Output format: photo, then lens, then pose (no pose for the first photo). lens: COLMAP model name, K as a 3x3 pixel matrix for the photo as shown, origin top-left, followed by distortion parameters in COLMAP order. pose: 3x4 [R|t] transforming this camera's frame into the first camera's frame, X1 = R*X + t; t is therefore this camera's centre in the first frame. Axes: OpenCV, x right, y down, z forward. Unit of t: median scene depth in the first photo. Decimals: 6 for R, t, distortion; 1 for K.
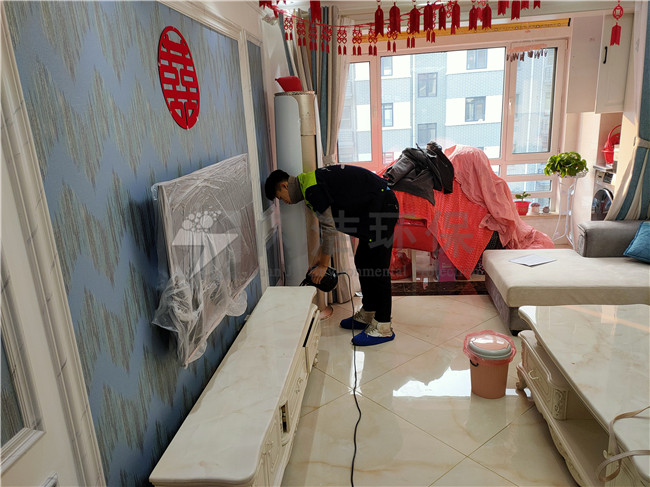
lens RADIAL K [[474.2, 0, 325.0], [0, 474.2, 243.5], [0, 0, 1]] dist [0.002936, 0.001620]
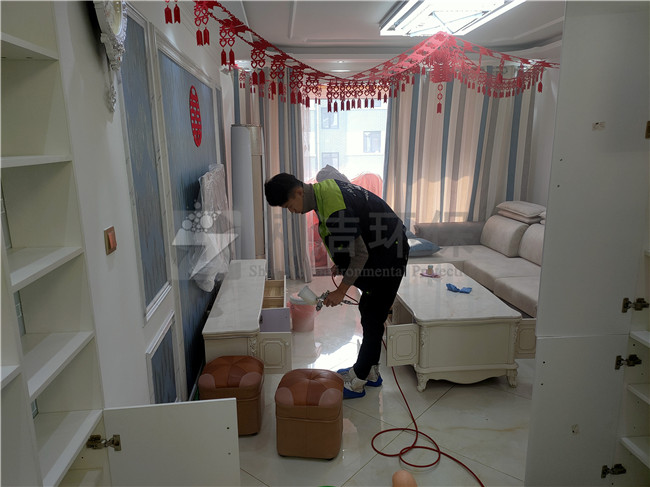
lens RADIAL K [[474.2, 0, 325.0], [0, 474.2, 243.5], [0, 0, 1]] dist [0.002936, 0.001620]
pose [[0.979400, 0.001762, 0.201922, -0.121606], [0.009346, 0.998495, -0.054047, 0.111740], [-0.201713, 0.054820, 0.977909, -0.407569]]
